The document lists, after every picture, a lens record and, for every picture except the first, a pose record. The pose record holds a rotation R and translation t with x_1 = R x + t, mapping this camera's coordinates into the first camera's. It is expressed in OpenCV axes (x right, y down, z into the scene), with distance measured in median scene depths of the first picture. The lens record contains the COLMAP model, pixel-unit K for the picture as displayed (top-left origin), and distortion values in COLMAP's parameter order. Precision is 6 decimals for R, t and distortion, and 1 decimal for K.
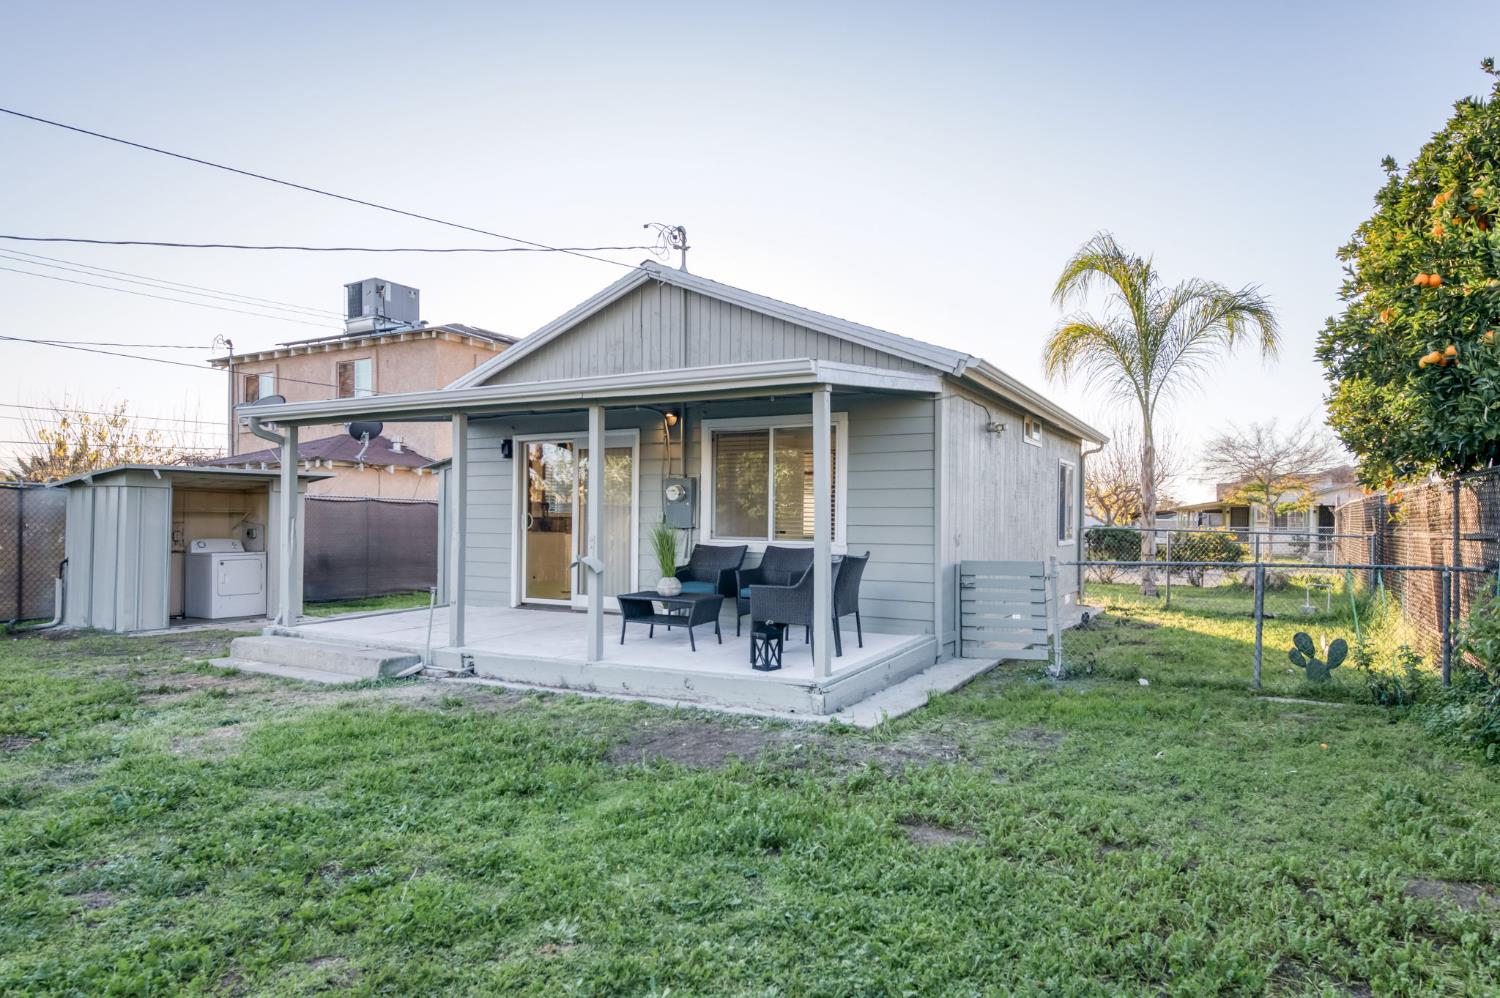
lens RADIAL K [[889.1, 0, 754.2], [0, 889.1, 525.2], [0, 0, 1]] dist [0.000022, -0.000184]
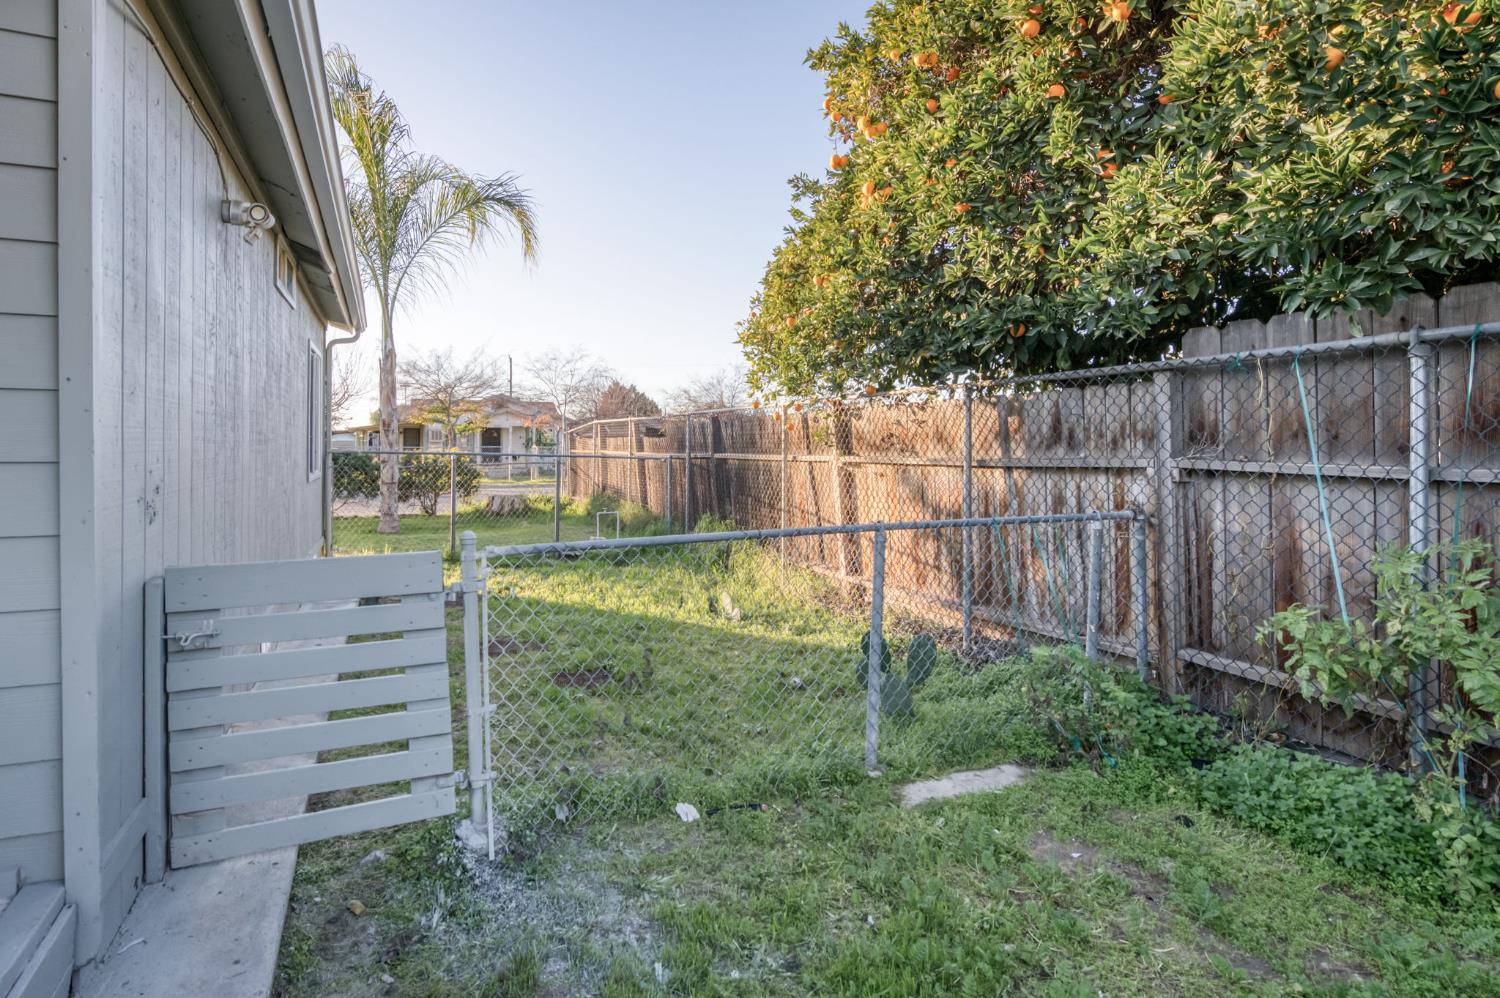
lens RADIAL K [[751.4, 0, 705.3], [0, 751.4, 445.4], [0, 0, 1]] dist [0.002271, 0.000456]
pose [[0.600983, -0.007424, 0.799227, 0.117021], [0.007112, 0.999967, 0.003941, -0.002998], [-0.799230, 0.003316, 0.601016, 0.597062]]
